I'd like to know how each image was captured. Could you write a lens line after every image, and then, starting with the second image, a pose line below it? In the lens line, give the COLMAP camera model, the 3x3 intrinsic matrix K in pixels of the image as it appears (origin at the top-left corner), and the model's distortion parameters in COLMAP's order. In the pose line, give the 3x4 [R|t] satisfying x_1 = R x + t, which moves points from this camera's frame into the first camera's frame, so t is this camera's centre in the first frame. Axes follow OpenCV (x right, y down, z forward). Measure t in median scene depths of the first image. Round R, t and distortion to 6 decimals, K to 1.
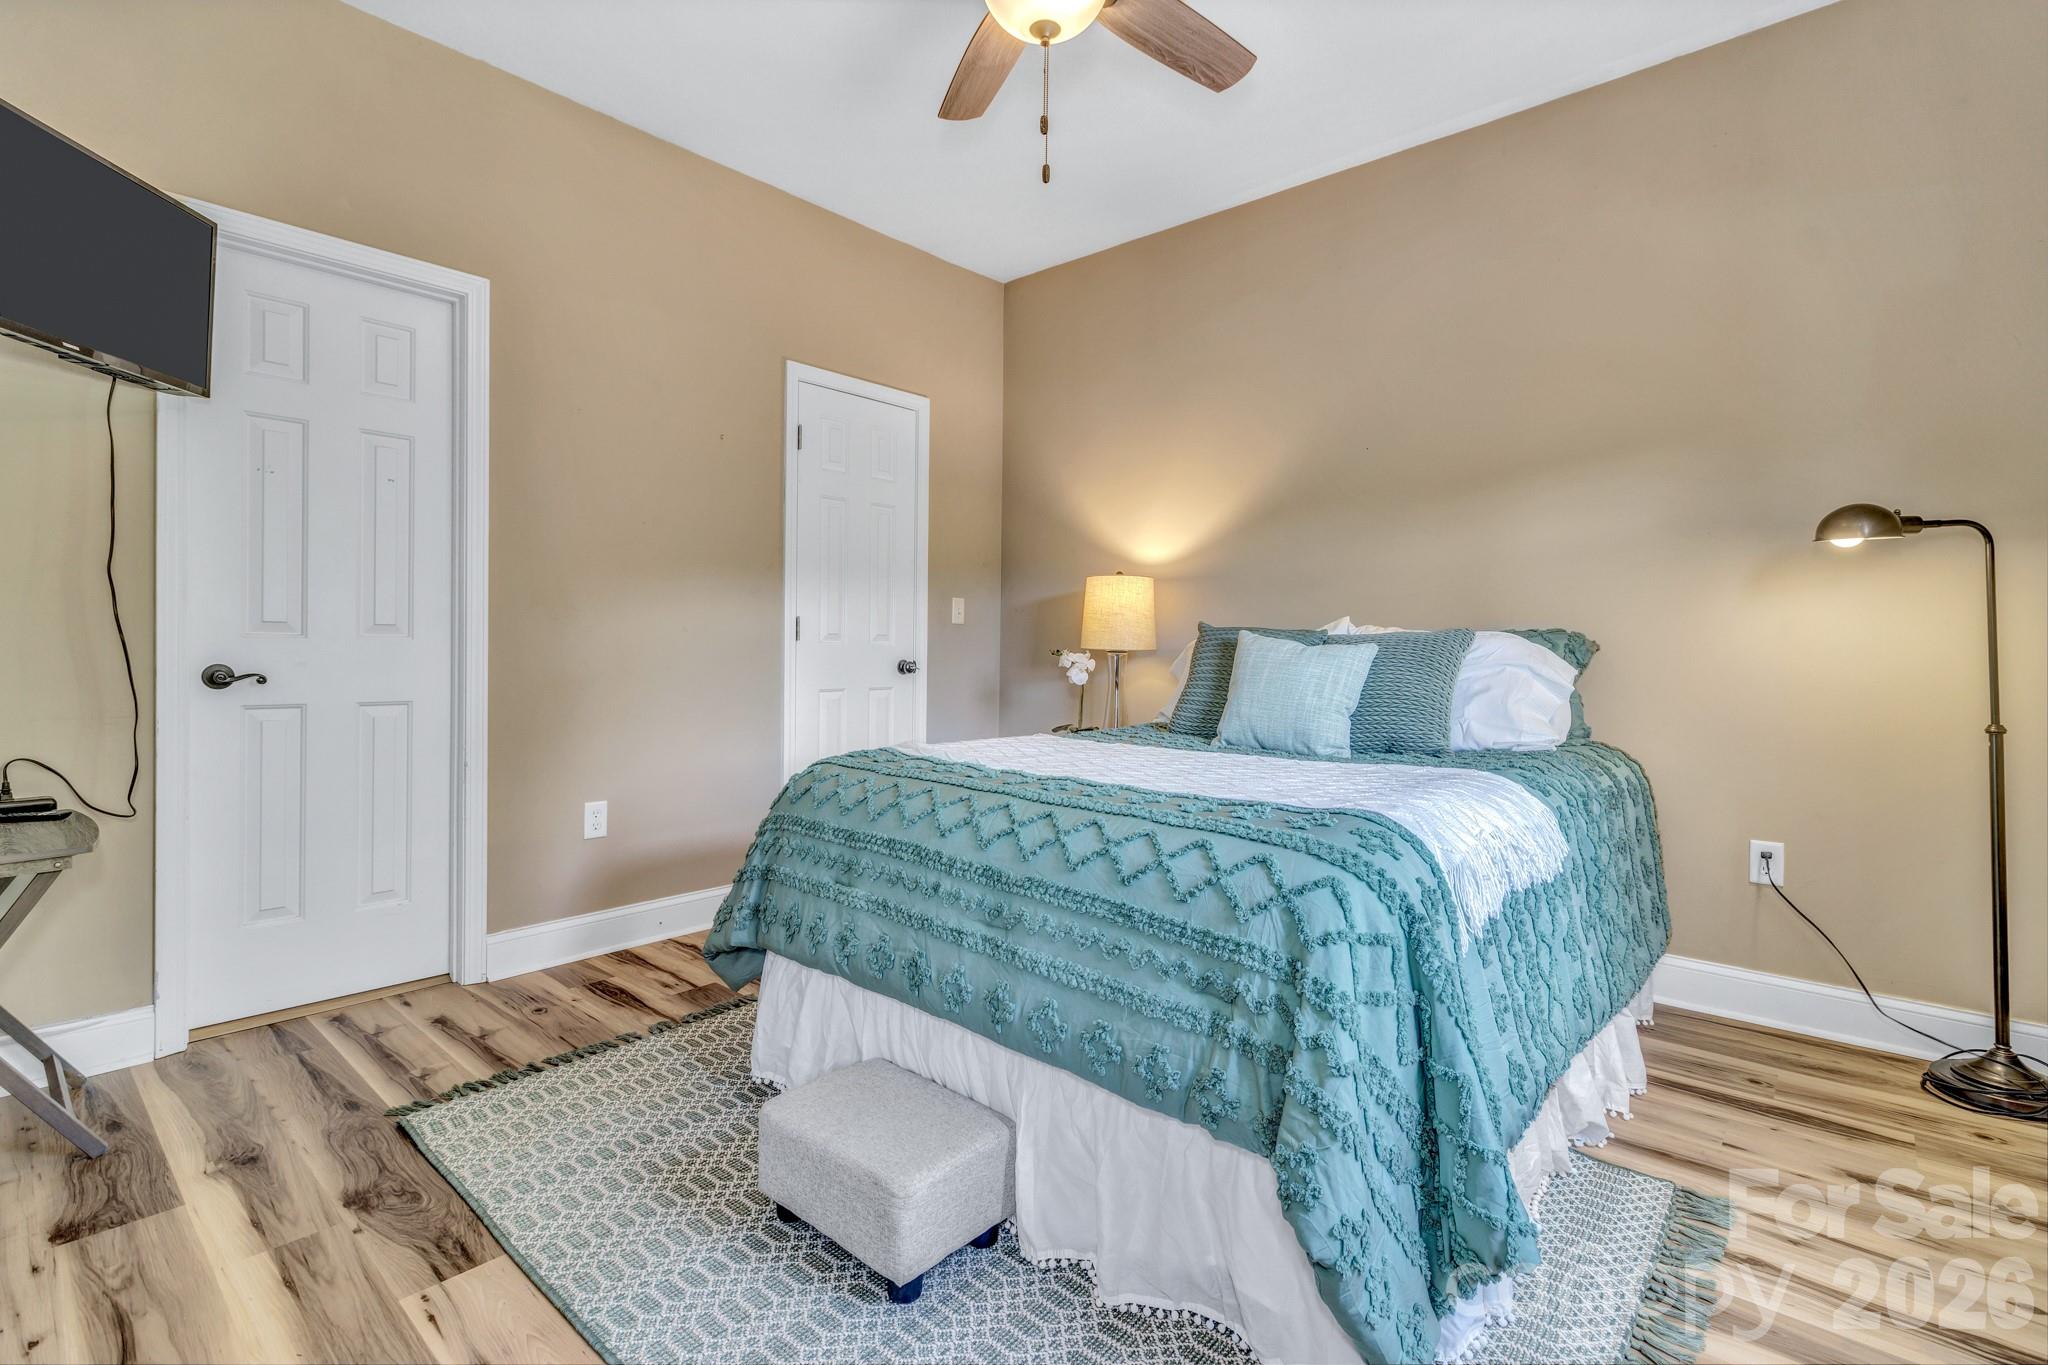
lens RADIAL K [[936.2, 0, 1031.1], [0, 936.2, 655.6], [0, 0, 1]] dist [0.000090, 0.000486]
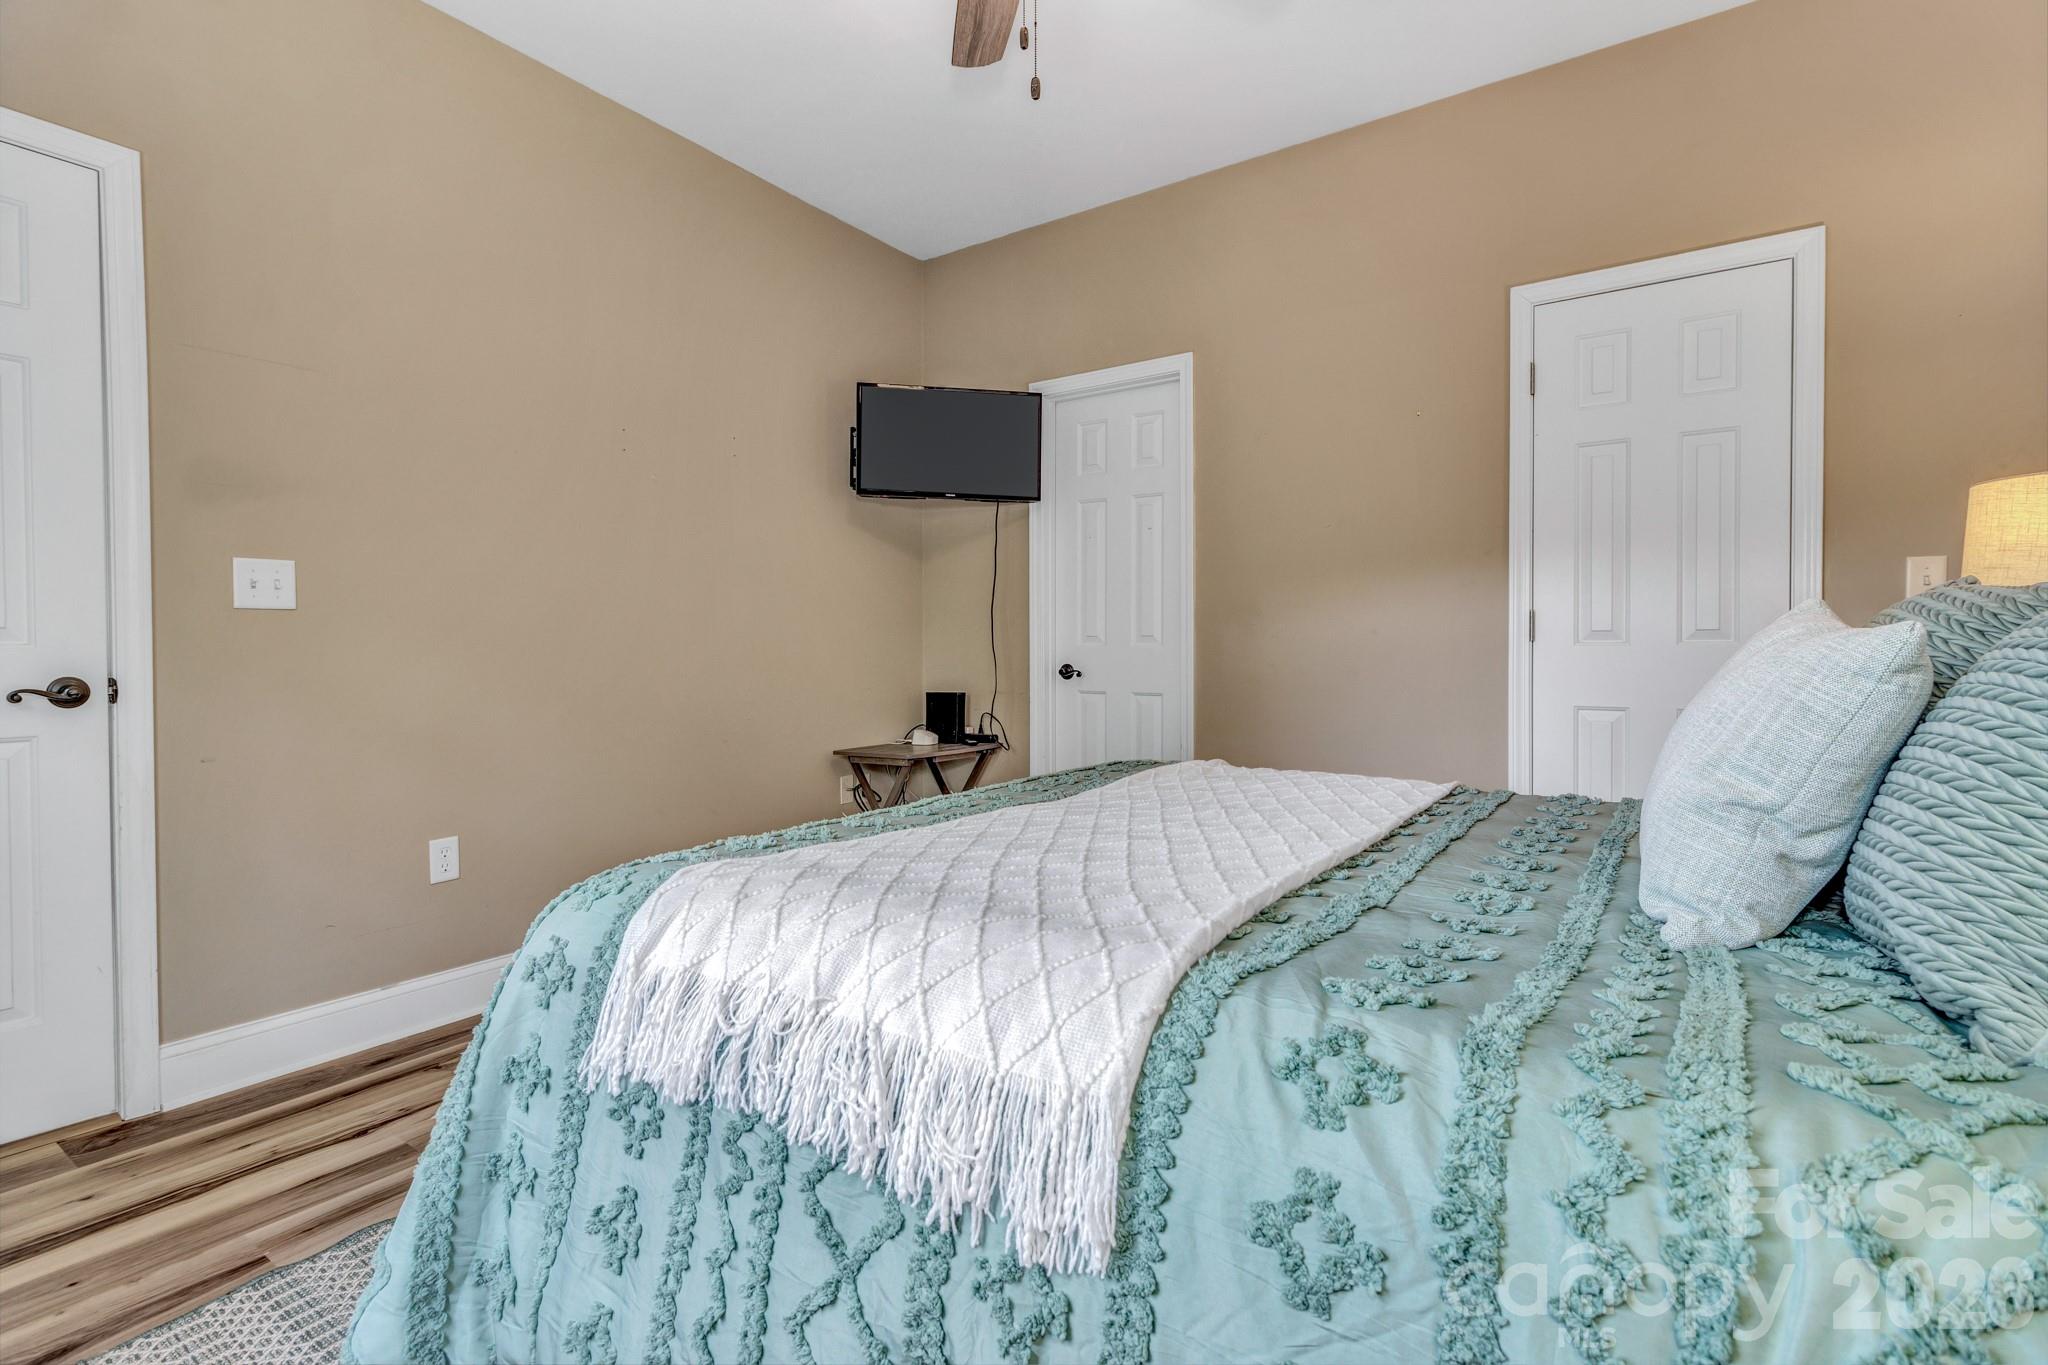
lens RADIAL K [[936.2, 0, 1031.1], [0, 936.2, 655.6], [0, 0, 1]] dist [0.000090, 0.000486]
pose [[0.114624, 0.003847, -0.993401, 0.702958], [-0.010043, 0.999946, 0.002713, -0.008146], [0.993358, 0.009666, 0.114657, 0.759443]]
